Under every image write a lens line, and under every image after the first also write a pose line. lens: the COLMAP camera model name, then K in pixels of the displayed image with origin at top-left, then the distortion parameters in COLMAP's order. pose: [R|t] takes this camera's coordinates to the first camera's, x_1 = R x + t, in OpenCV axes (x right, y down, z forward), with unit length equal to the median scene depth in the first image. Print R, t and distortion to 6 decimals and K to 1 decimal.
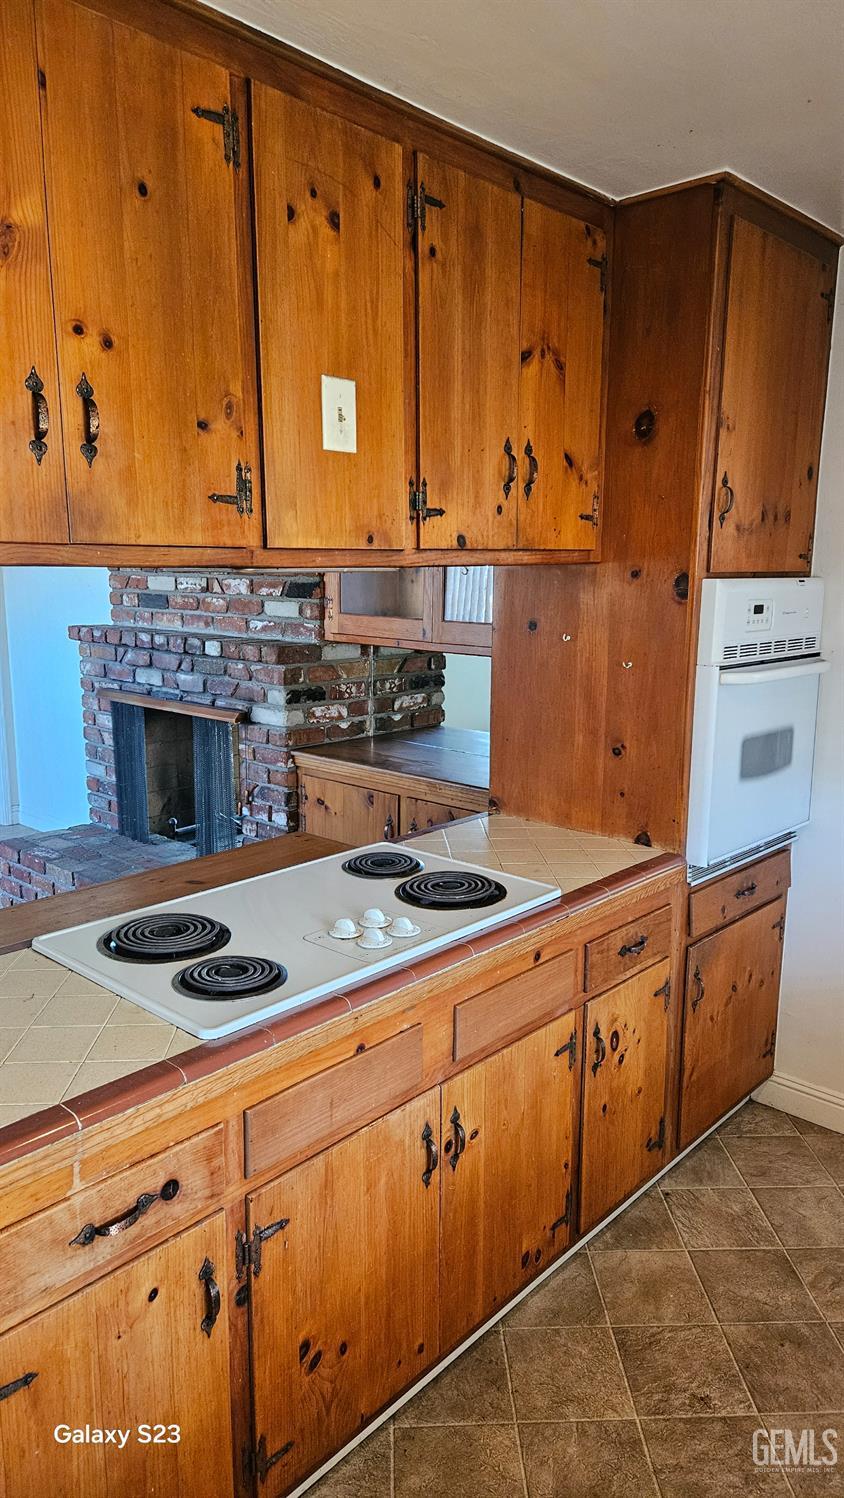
lens RADIAL K [[1005.5, 0, 428.3], [0, 1005.5, 745.1], [0, 0, 1]] dist [0.064661, -0.001847]
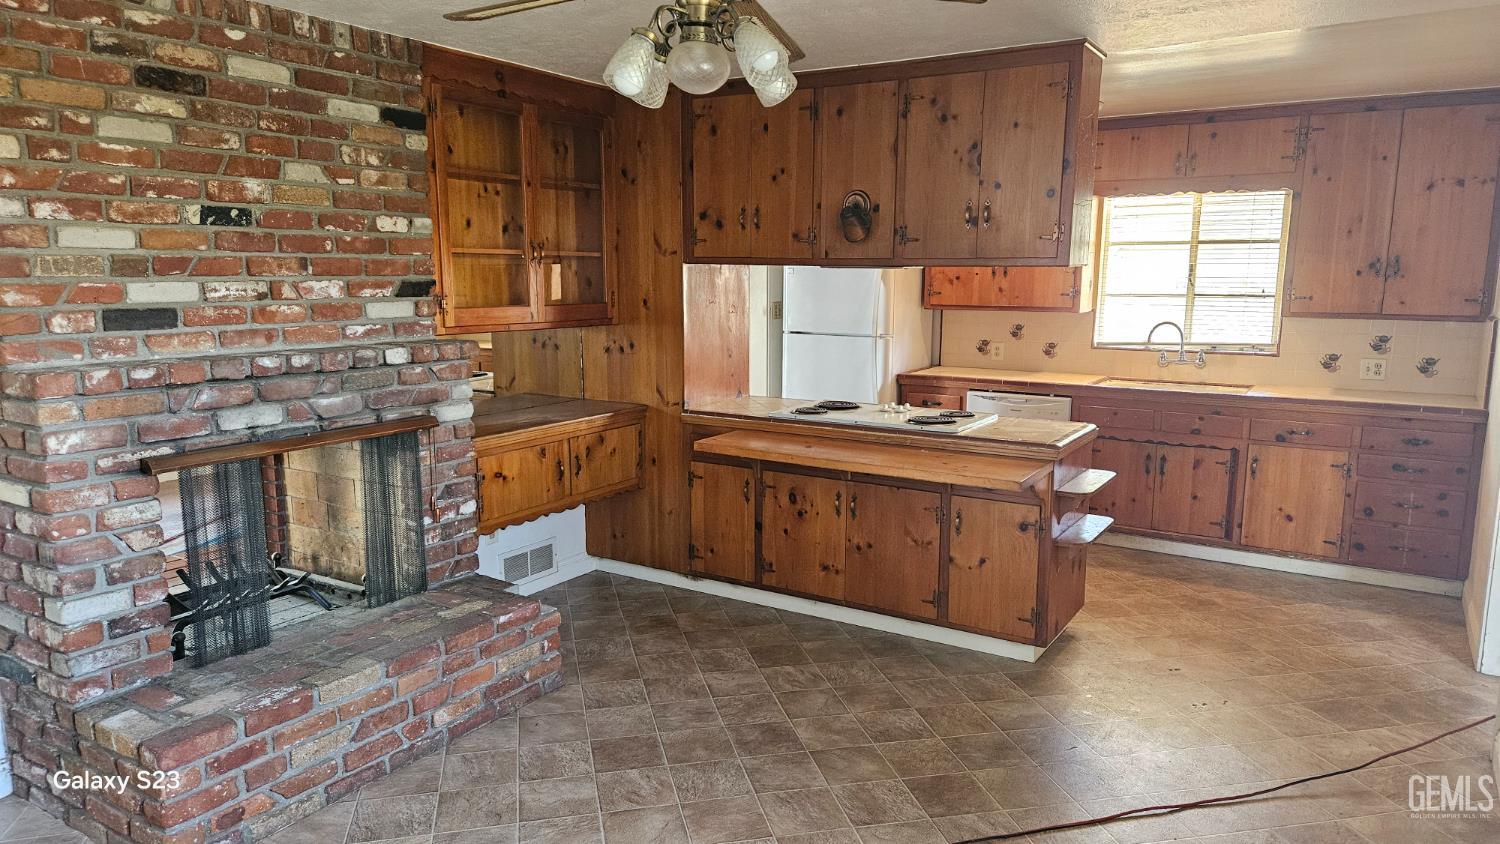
lens RADIAL K [[1008.9, 0, 749.2], [0, 1008.9, 429.3], [0, 0, 1]] dist [0.052412, -0.014898]
pose [[-0.183367, -0.163422, 0.969366, -1.128264], [0.174650, 0.964983, 0.195720, -0.149496], [-0.967406, 0.205188, -0.148404, 0.806474]]
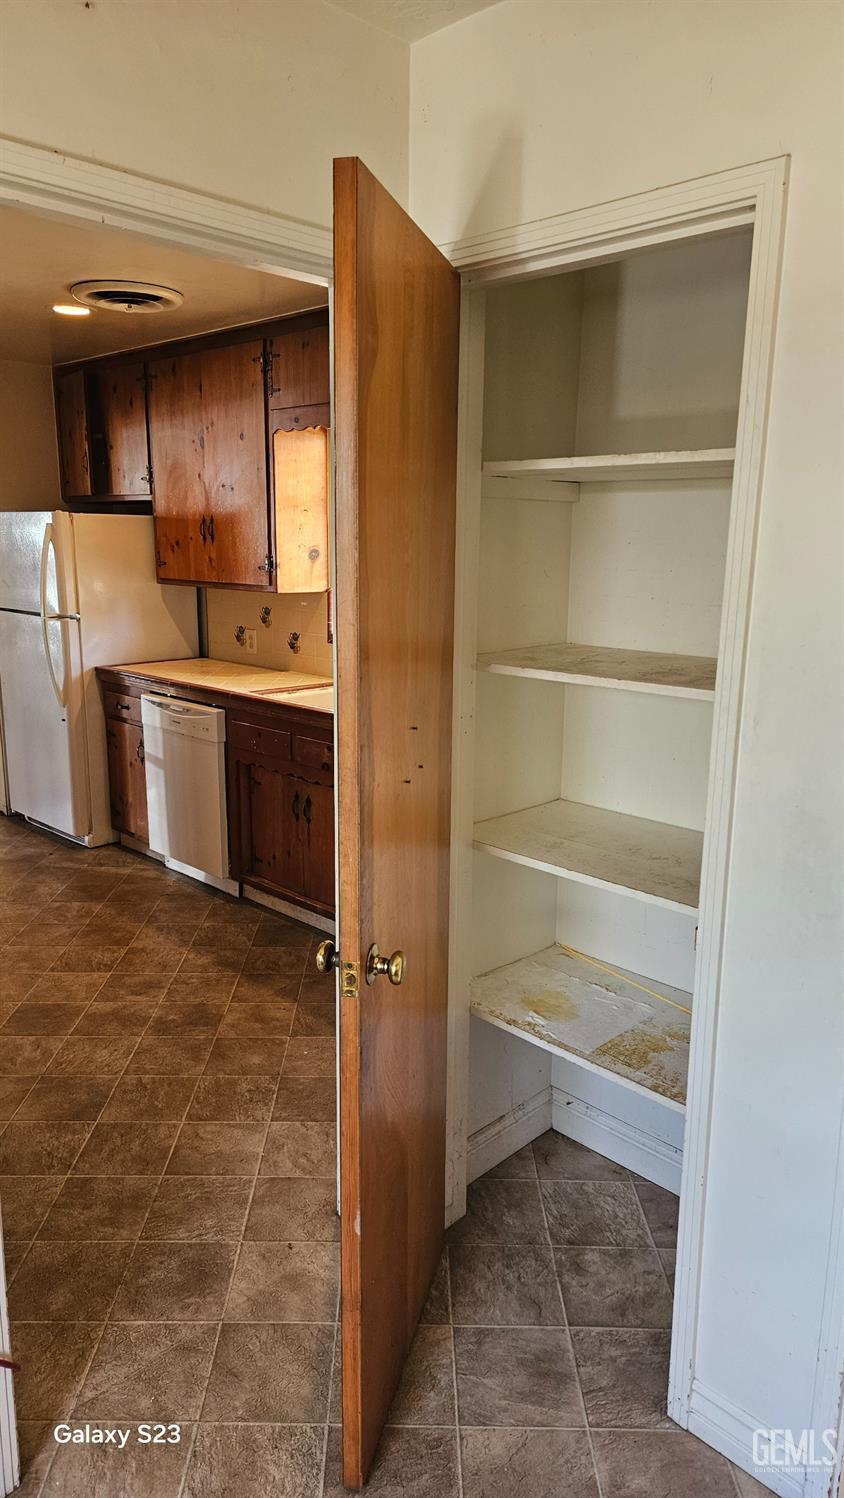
lens RADIAL K [[1005.5, 0, 420.9], [0, 1005.5, 751.8], [0, 0, 1]] dist [0.064661, -0.001847]
pose [[0.036888, -0.214649, 0.975994, -0.842665], [0.166144, 0.964384, 0.205816, 0.027201], [-0.985411, 0.154563, 0.071237, -0.119636]]
